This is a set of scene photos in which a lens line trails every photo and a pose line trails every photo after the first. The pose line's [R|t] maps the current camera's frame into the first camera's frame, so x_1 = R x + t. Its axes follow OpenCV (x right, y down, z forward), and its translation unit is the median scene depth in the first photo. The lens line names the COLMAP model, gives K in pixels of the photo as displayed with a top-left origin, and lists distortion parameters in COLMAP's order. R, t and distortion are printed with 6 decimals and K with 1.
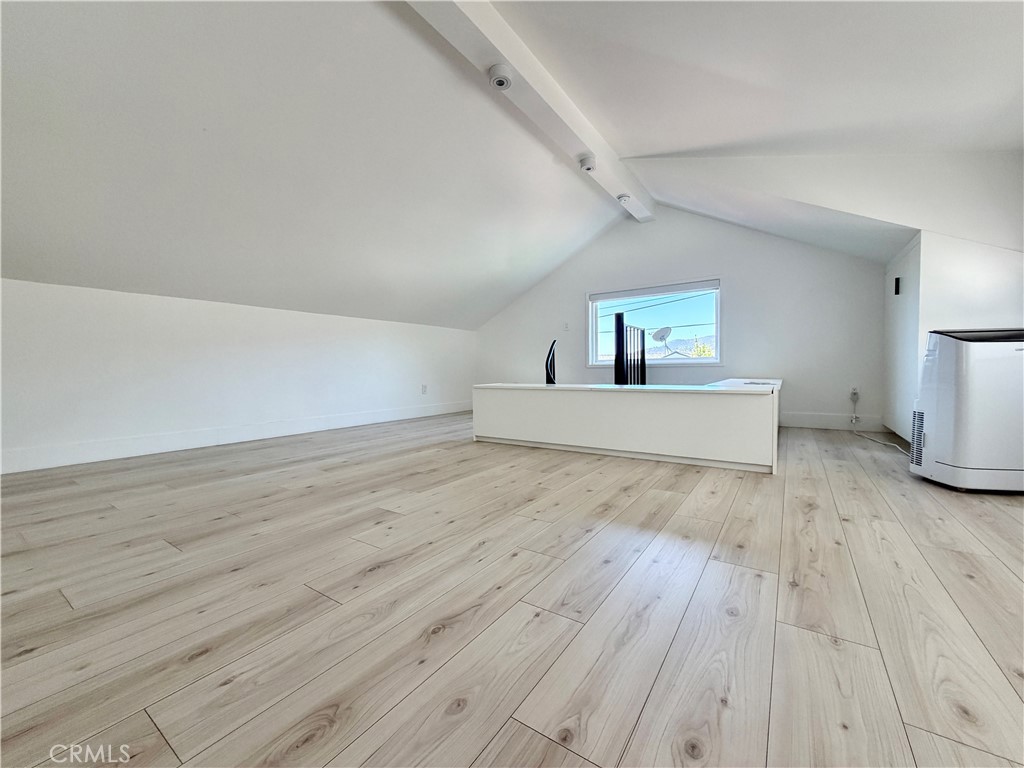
lens RADIAL K [[409.9, 0, 514.1], [0, 409.9, 385.7], [0, 0, 1]] dist [0.001495, 0.000078]
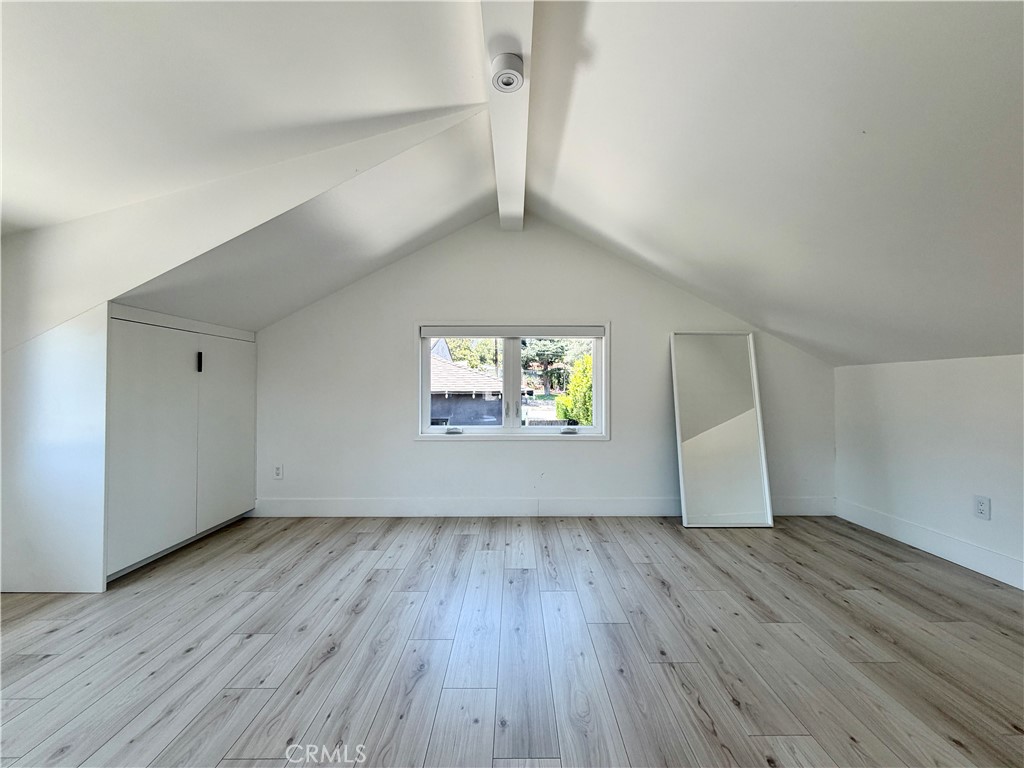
lens RADIAL K [[409.9, 0, 514.0], [0, 409.9, 384.7], [0, 0, 1]] dist [0.001495, 0.000078]
pose [[-0.826044, 0.007956, -0.563550, 0.080988], [-0.010629, 0.999503, 0.029690, -0.328207], [0.563505, 0.030515, -0.825549, 1.662577]]
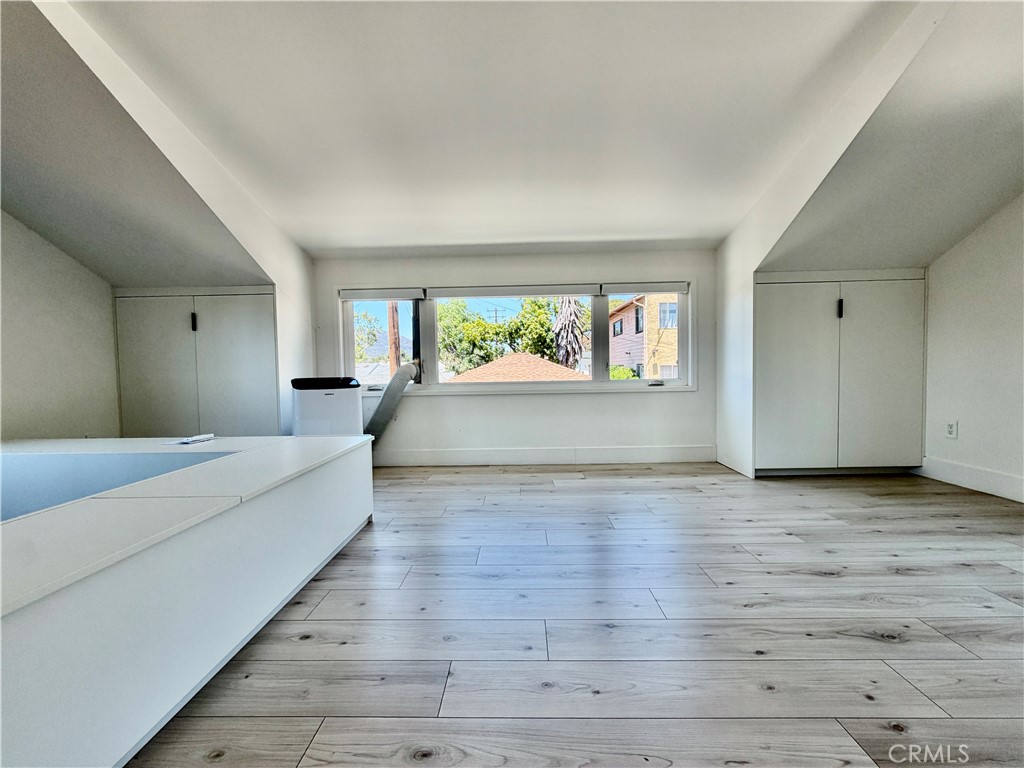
lens RADIAL K [[409.9, 0, 516.1], [0, 409.9, 383.5], [0, 0, 1]] dist [0.001495, 0.000078]
pose [[-0.548198, -0.005253, 0.836332, -0.523999], [0.056844, 0.997434, 0.043525, -0.190434], [-0.834415, 0.071401, -0.546492, 1.744879]]
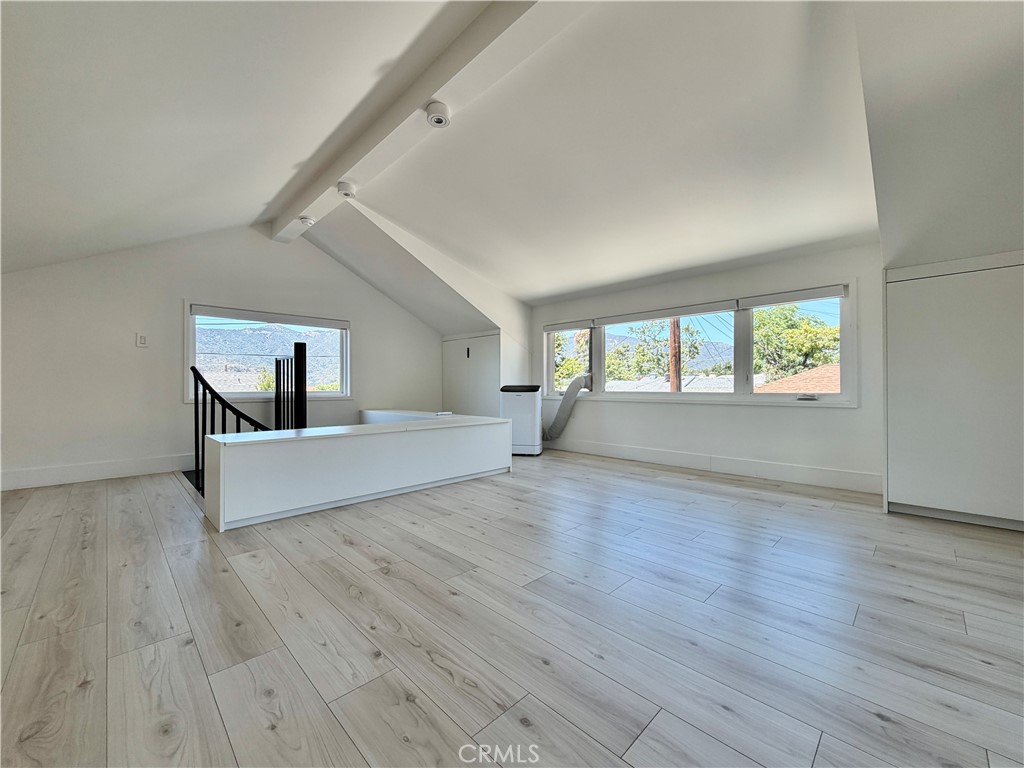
lens RADIAL K [[409.9, 0, 516.6], [0, 409.9, 386.0], [0, 0, 1]] dist [0.001495, 0.000078]
pose [[0.183964, 0.012590, 0.982852, -1.352771], [0.036129, 0.999156, -0.019561, -0.123006], [-0.982269, 0.039108, 0.183354, 0.953309]]
